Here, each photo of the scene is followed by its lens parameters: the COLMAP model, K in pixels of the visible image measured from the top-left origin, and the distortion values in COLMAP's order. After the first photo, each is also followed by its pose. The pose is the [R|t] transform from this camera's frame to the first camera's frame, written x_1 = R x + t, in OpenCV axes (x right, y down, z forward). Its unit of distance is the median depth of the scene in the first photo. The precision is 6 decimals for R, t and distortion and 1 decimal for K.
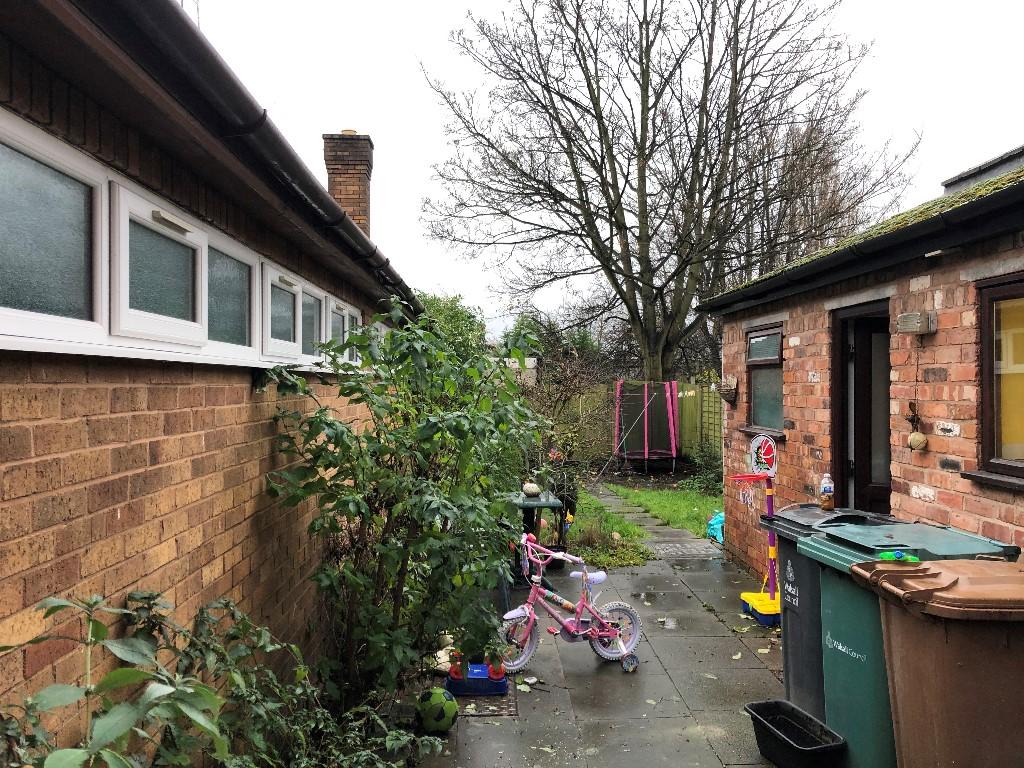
lens RADIAL K [[833.1, 0, 512.8], [0, 833.1, 380.8], [0, 0, 1]] dist [-0.019011, -0.006587]
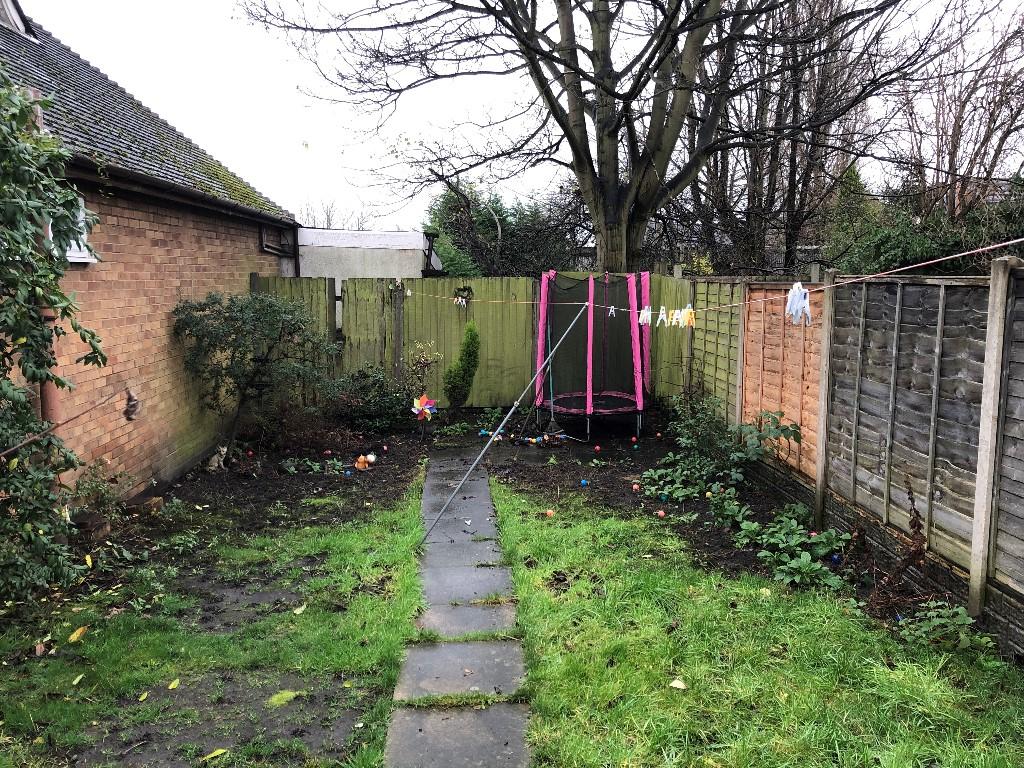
lens RADIAL K [[833.1, 0, 508.2], [0, 833.1, 385.2], [0, 0, 1]] dist [-0.019011, -0.006587]
pose [[0.999417, 0.013017, 0.031569, 0.081213], [-0.017379, 0.989696, 0.142127, -0.002172], [-0.029393, -0.142593, 0.989345, 0.418806]]
